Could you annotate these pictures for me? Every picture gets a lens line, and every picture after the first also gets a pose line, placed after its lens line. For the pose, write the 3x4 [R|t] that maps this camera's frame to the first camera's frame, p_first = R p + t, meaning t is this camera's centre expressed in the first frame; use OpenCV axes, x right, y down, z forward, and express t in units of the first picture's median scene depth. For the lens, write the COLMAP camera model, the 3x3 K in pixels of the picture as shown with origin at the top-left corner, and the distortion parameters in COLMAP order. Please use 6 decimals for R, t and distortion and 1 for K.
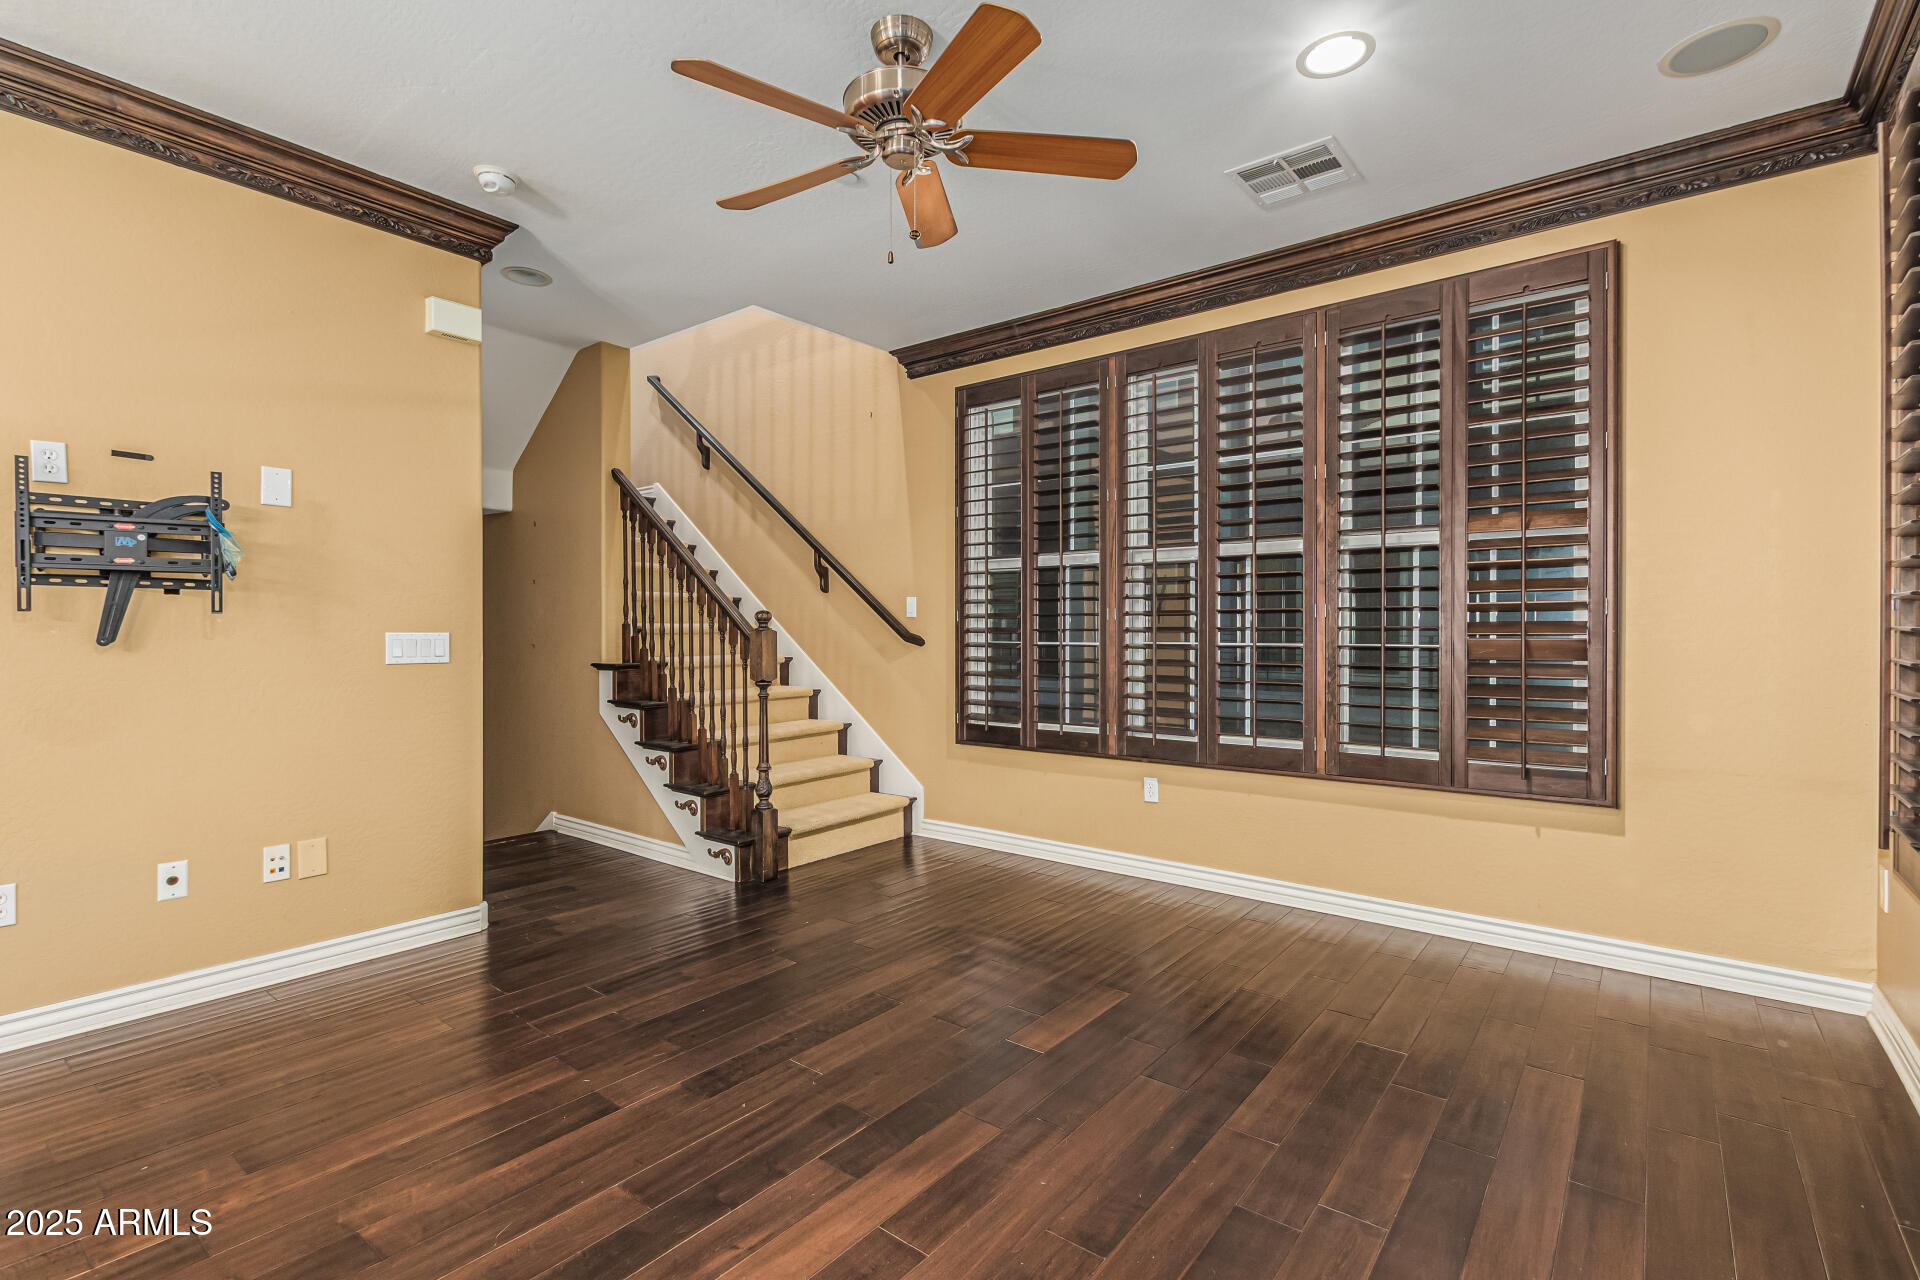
lens RADIAL K [[873.8, 0, 967.0], [0, 873.8, 635.3], [0, 0, 1]] dist [-0.003223, -0.000225]
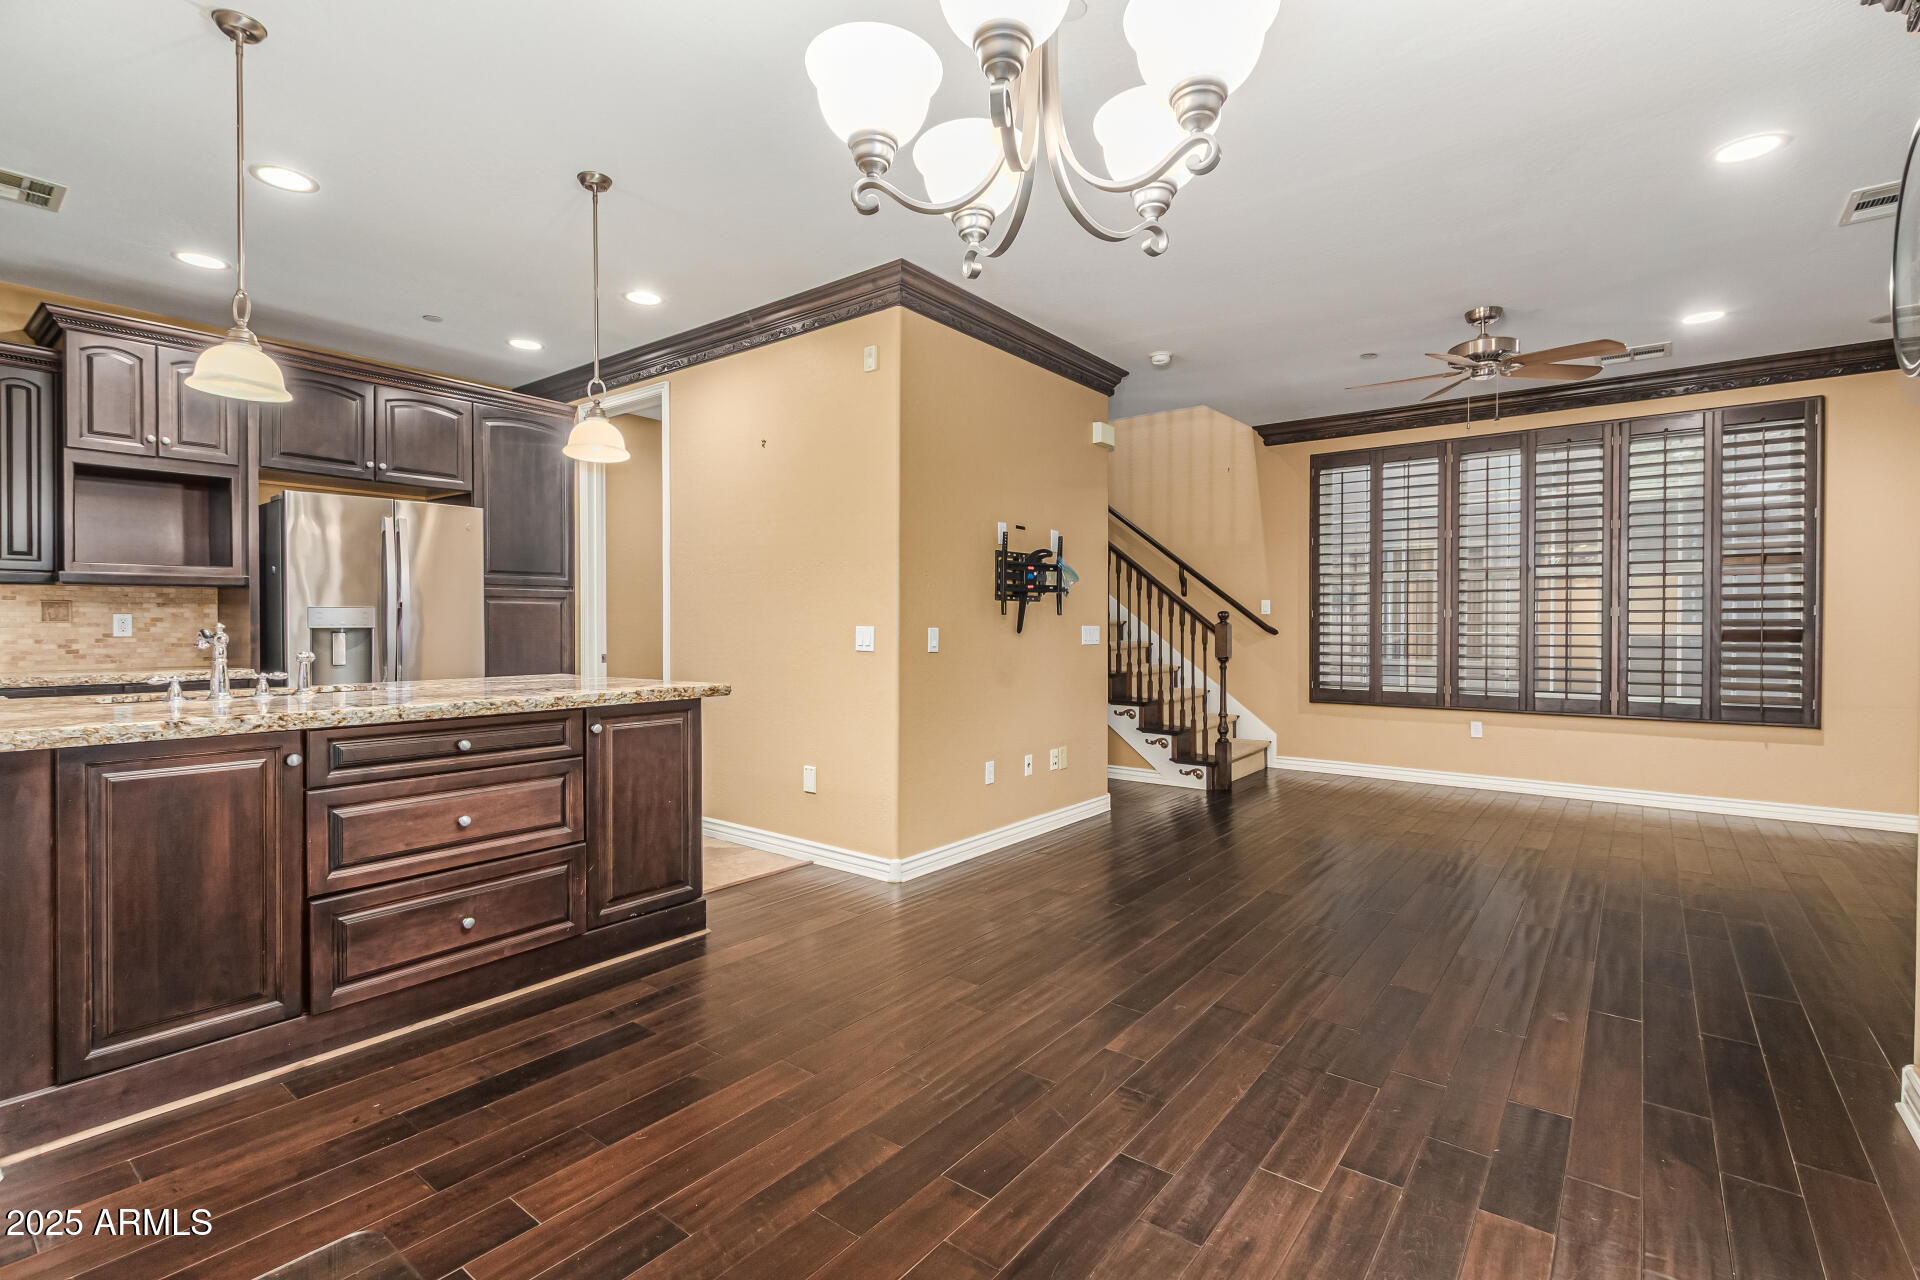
lens RADIAL K [[873.8, 0, 964.7], [0, 873.8, 631.8], [0, 0, 1]] dist [-0.003223, -0.000225]
pose [[0.999990, -0.000148, 0.004391, -0.686678], [0.000127, 0.999989, 0.004688, 0.000528], [-0.004392, -0.004688, 0.999979, -0.509410]]
